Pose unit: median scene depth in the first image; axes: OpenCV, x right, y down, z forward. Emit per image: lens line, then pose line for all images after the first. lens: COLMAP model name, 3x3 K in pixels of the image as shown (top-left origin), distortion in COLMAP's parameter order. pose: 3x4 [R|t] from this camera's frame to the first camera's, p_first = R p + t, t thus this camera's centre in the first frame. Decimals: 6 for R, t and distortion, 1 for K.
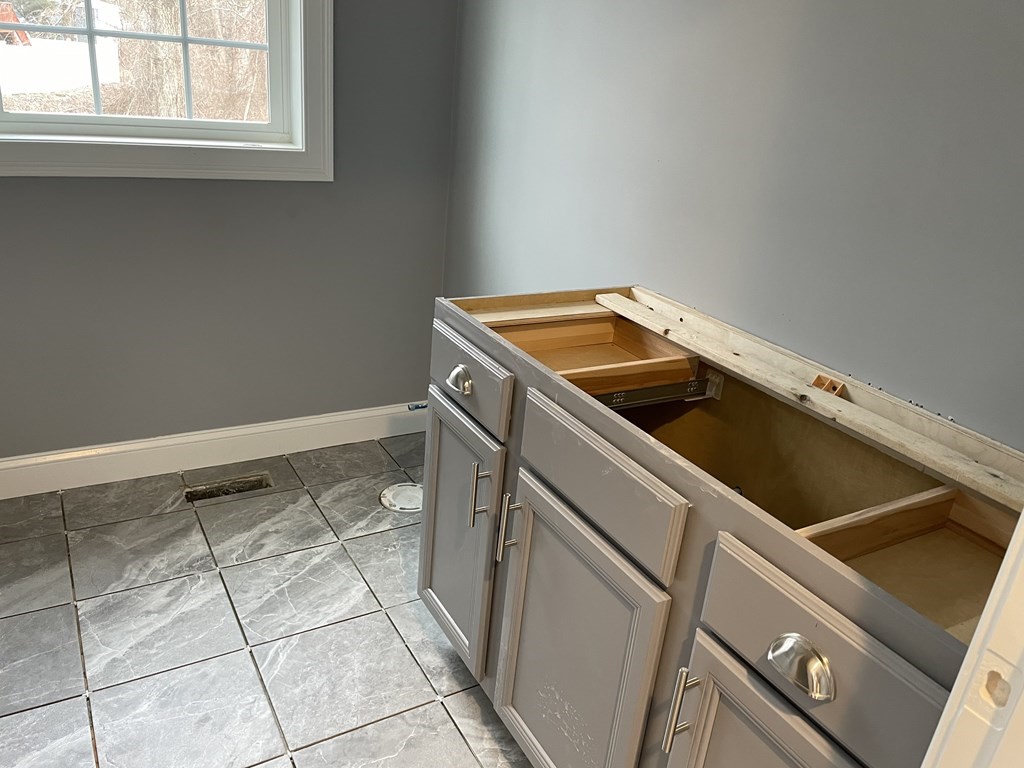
lens RADIAL K [[788.2, 0, 518.4], [0, 788.2, 382.6], [0, 0, 1]] dist [0.080242, -0.109834]
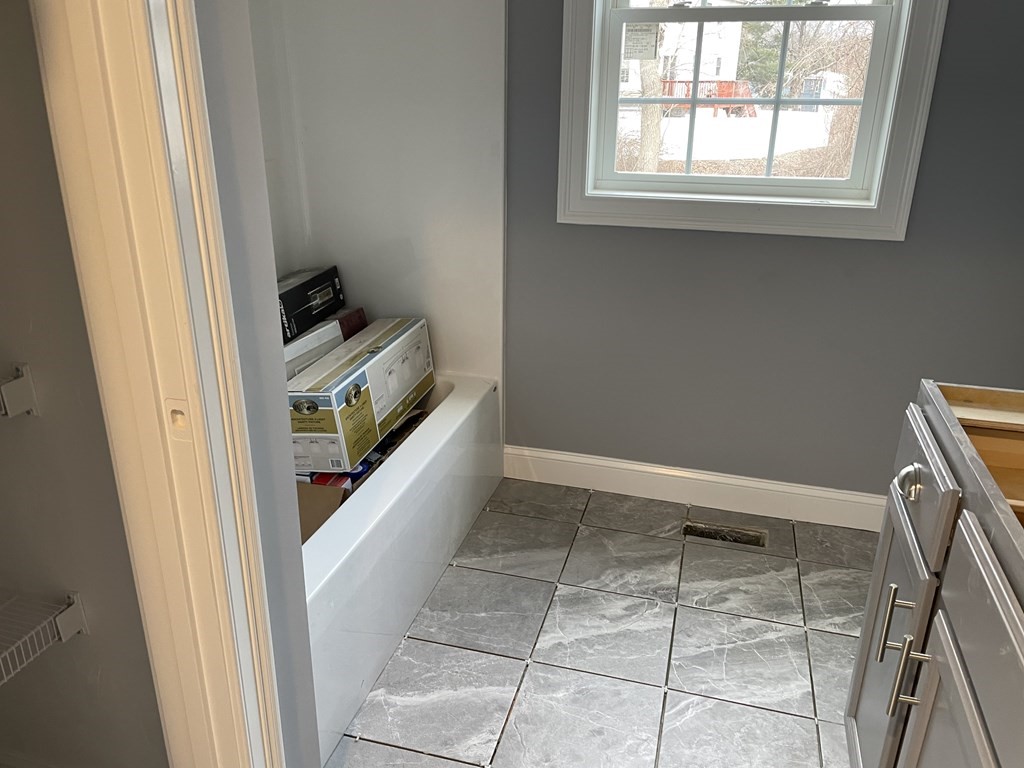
lens RADIAL K [[788.2, 0, 518.4], [0, 788.2, 382.6], [0, 0, 1]] dist [0.080242, -0.109834]
pose [[0.690388, 0.175387, -0.701857, 0.155967], [-0.225224, 0.974062, 0.021864, -0.021848], [0.687487, 0.142980, 0.711982, 0.090937]]
